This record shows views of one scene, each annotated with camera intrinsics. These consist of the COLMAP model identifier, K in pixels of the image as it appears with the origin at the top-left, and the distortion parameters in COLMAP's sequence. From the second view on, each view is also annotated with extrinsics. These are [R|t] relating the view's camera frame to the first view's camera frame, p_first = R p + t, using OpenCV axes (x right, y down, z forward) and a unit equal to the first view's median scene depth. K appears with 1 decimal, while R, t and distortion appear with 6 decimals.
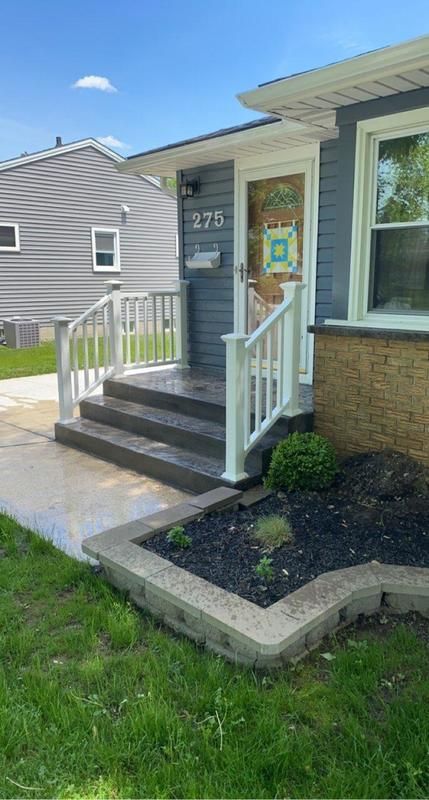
lens RADIAL K [[586.6, 0, 213.9], [0, 586.6, 387.1], [0, 0, 1]] dist [-0.002553, -0.004195]
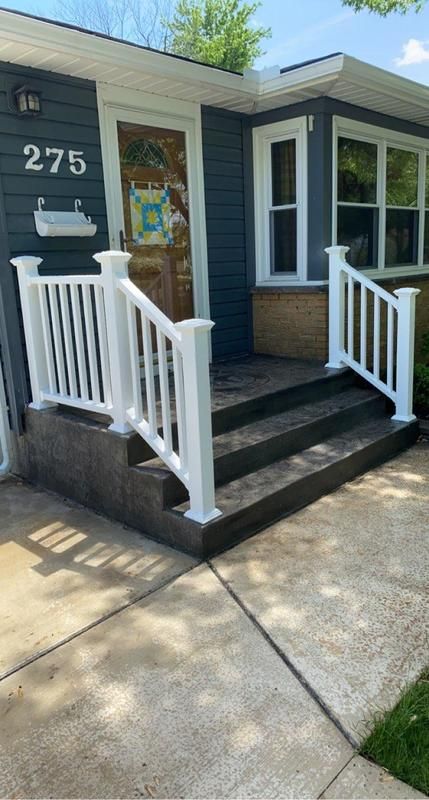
lens RADIAL K [[586.6, 0, 213.9], [0, 586.6, 387.1], [0, 0, 1]] dist [-0.002553, -0.004195]
pose [[-0.037819, -0.210361, 0.976892, -0.748262], [0.222772, 0.951214, 0.213456, -0.163073], [-0.974137, 0.225697, 0.010889, 0.961983]]
